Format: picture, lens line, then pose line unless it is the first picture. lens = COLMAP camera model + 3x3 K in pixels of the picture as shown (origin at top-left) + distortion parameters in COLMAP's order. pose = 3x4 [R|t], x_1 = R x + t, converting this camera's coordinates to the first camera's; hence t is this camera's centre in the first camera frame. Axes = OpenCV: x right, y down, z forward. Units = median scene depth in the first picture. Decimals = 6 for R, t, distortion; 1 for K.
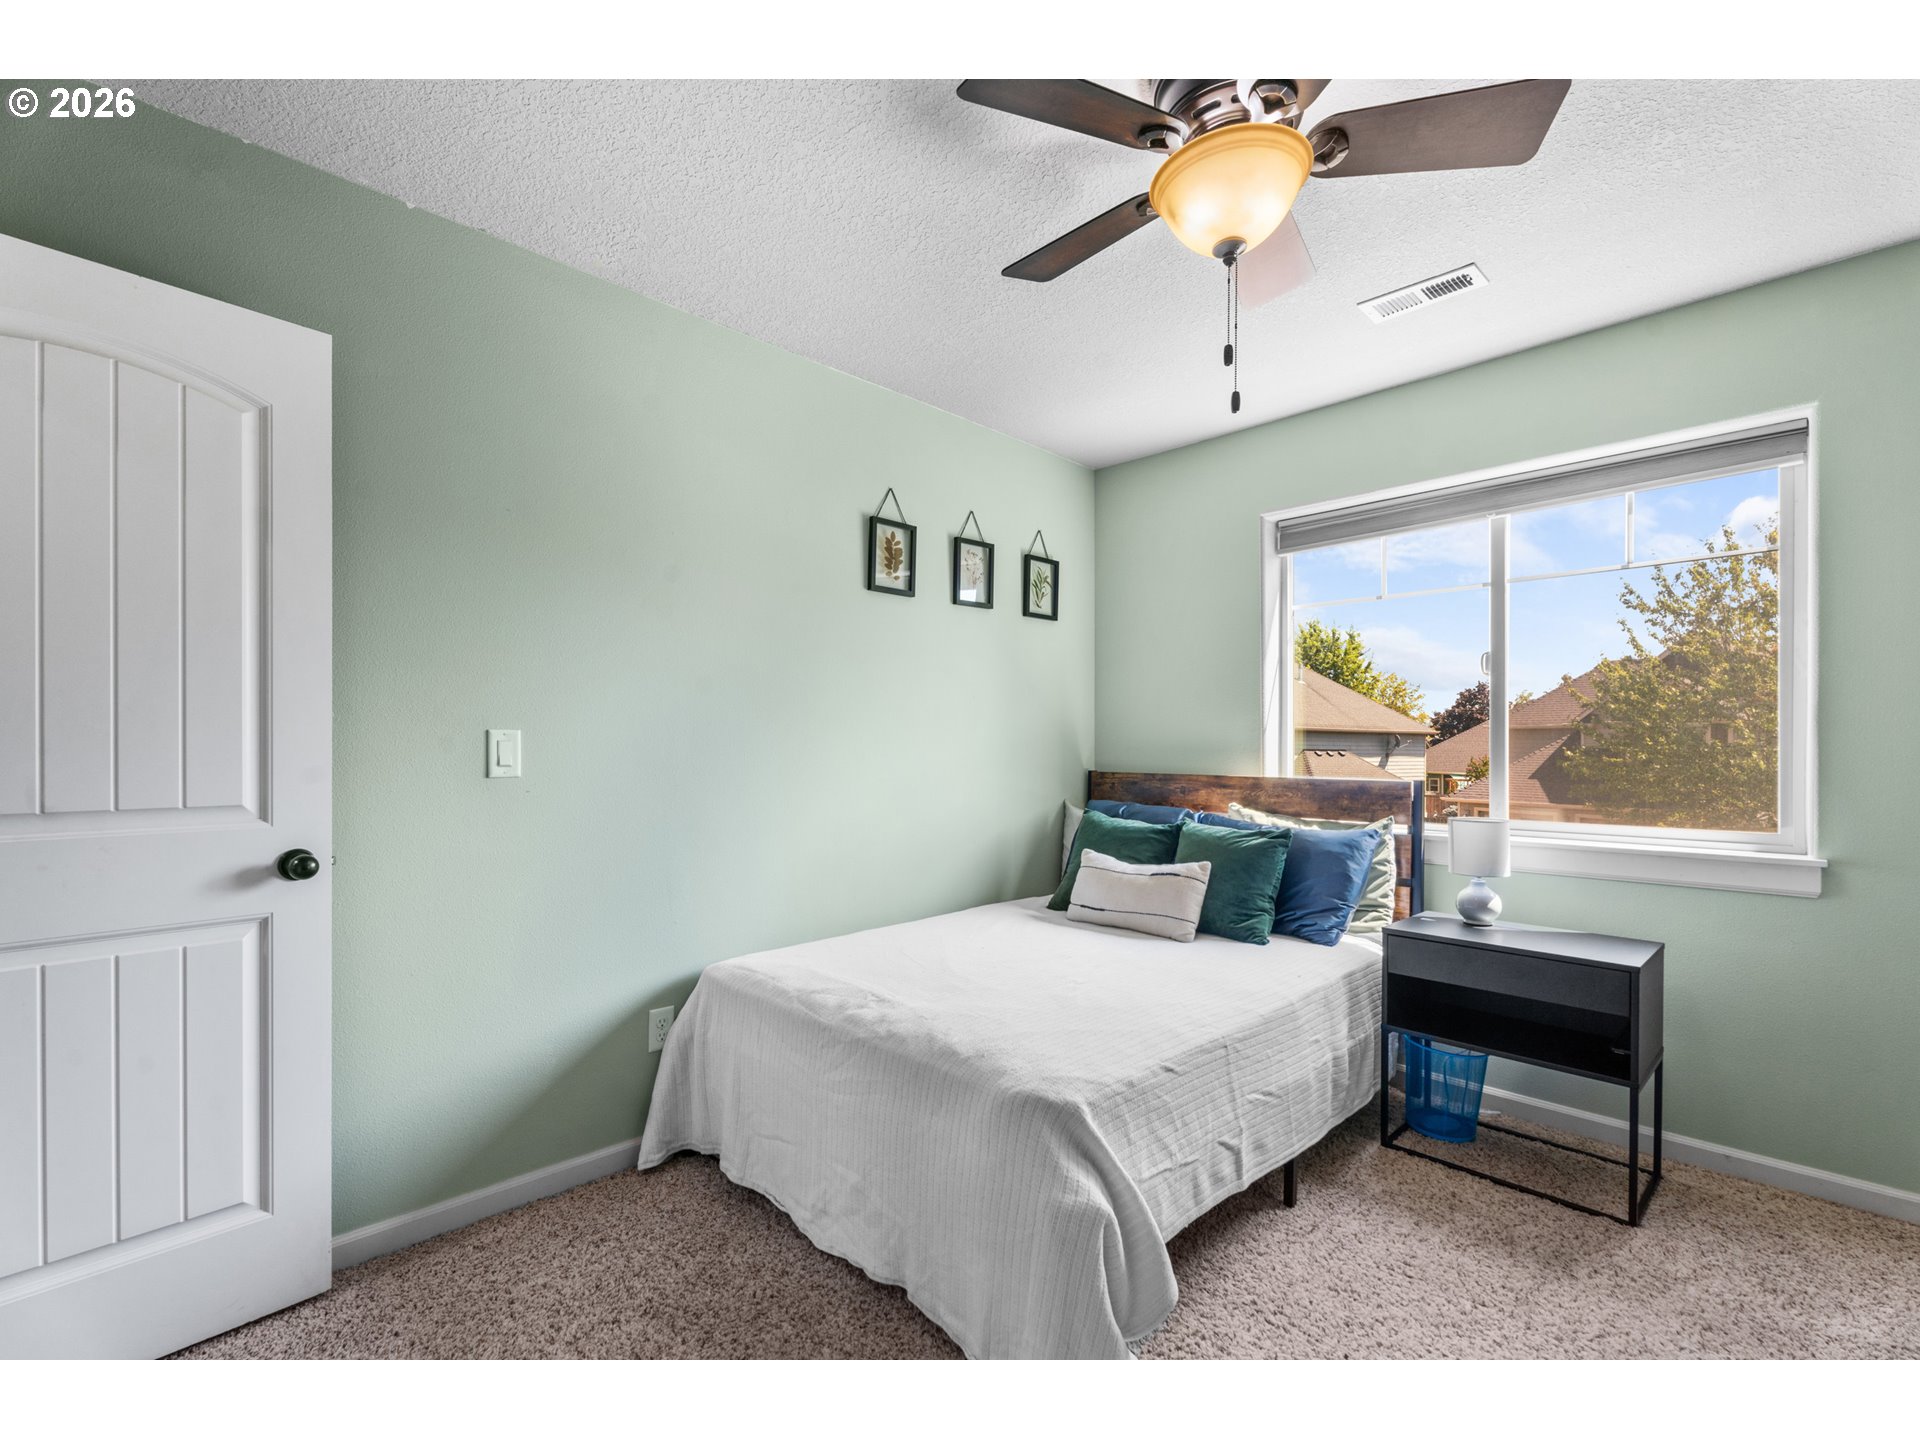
lens RADIAL K [[858.1, 0, 960.9], [0, 858.1, 742.5], [0, 0, 1]] dist [0.005609, -0.000085]
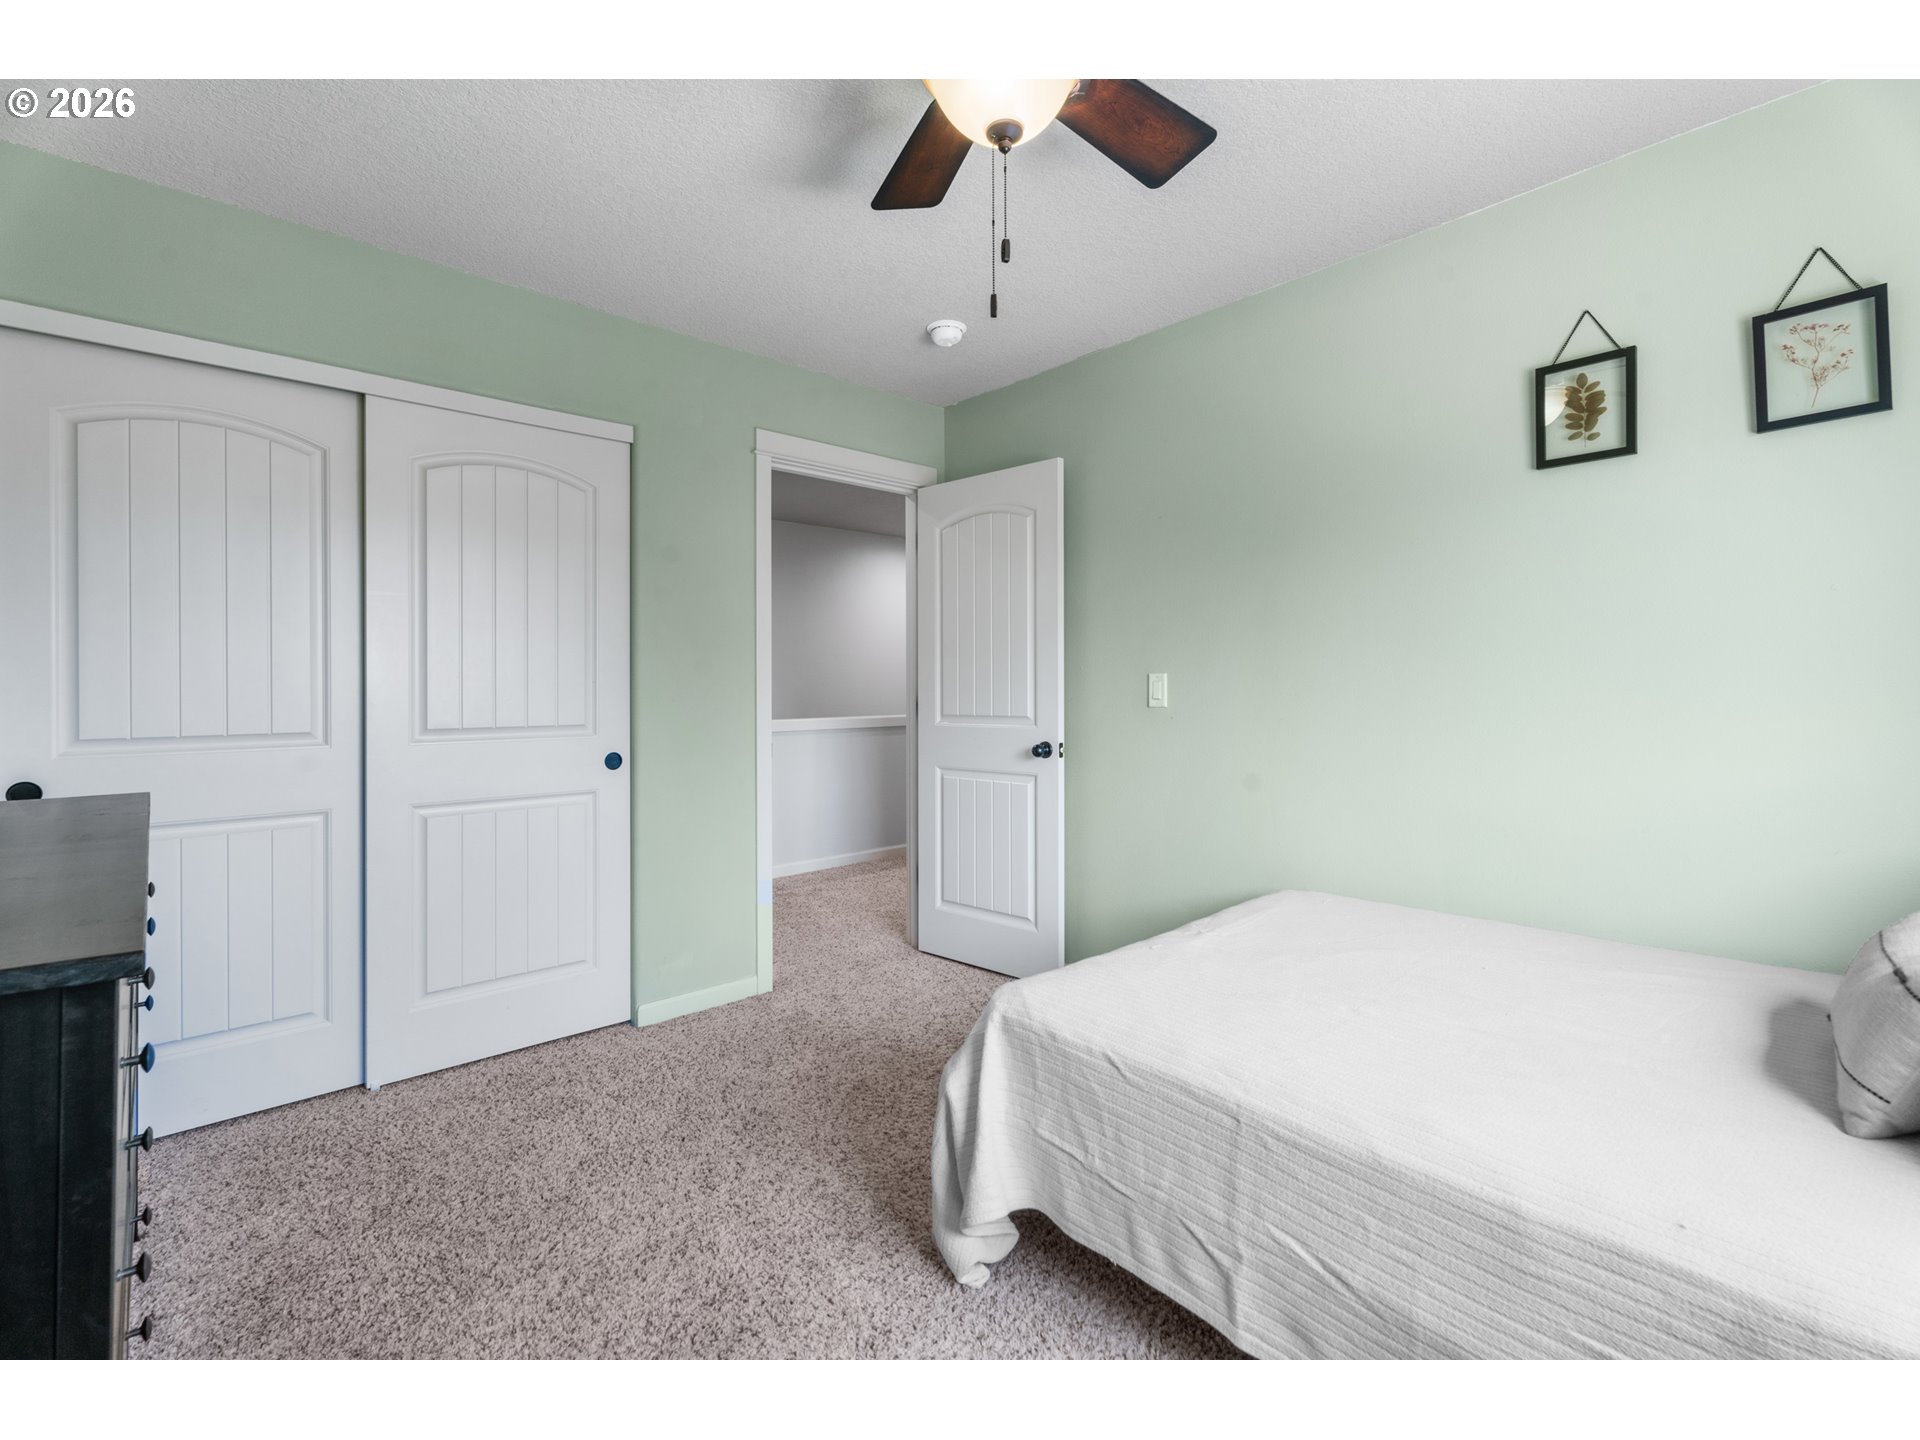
lens RADIAL K [[858.1, 0, 964.5], [0, 858.1, 700.9], [0, 0, 1]] dist [0.005609, -0.000085]
pose [[-0.036119, 0.006702, -0.999325, 0.736373], [0.004215, 0.999970, 0.006554, 0.015402], [0.999339, -0.003975, -0.036146, 0.605971]]
